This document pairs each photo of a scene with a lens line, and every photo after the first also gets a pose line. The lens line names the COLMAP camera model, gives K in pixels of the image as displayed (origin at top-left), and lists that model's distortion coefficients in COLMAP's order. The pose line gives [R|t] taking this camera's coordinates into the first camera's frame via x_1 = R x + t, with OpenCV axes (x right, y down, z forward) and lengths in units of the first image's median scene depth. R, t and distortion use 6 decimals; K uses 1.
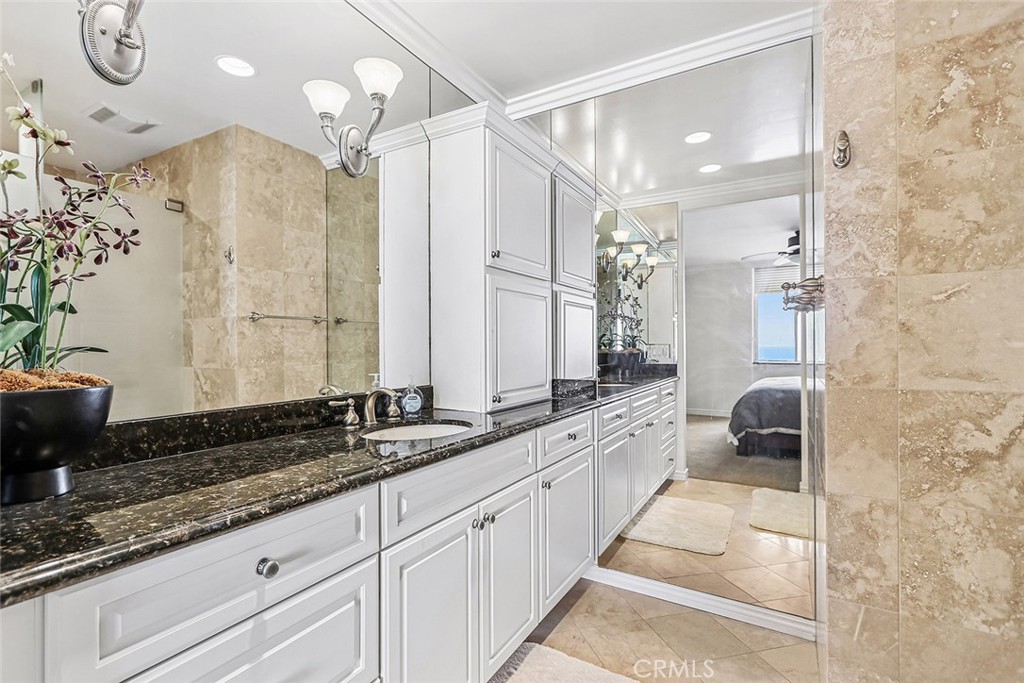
lens RADIAL K [[483.8, 0, 506.8], [0, 483.8, 337.2], [0, 0, 1]] dist [0.003648, -0.001597]
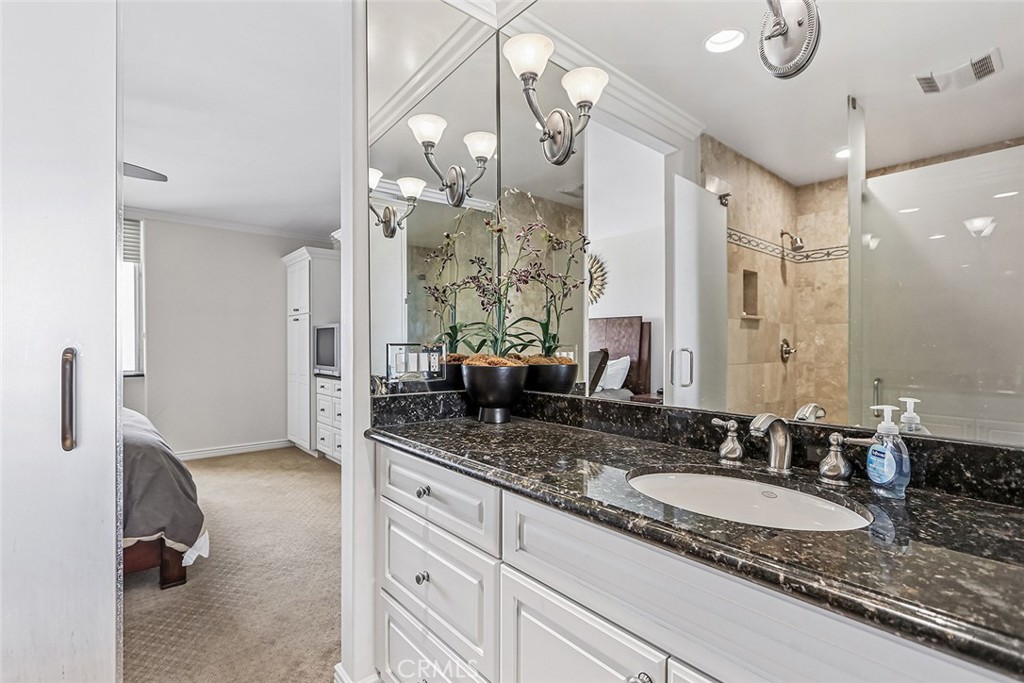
lens RADIAL K [[483.8, 0, 512.3], [0, 483.8, 345.1], [0, 0, 1]] dist [0.003648, -0.001597]
pose [[-0.353908, 0.000644, -0.935280, 0.433293], [0.013397, 0.999901, -0.004381, 0.019757], [0.935184, -0.014080, -0.353881, 0.964955]]
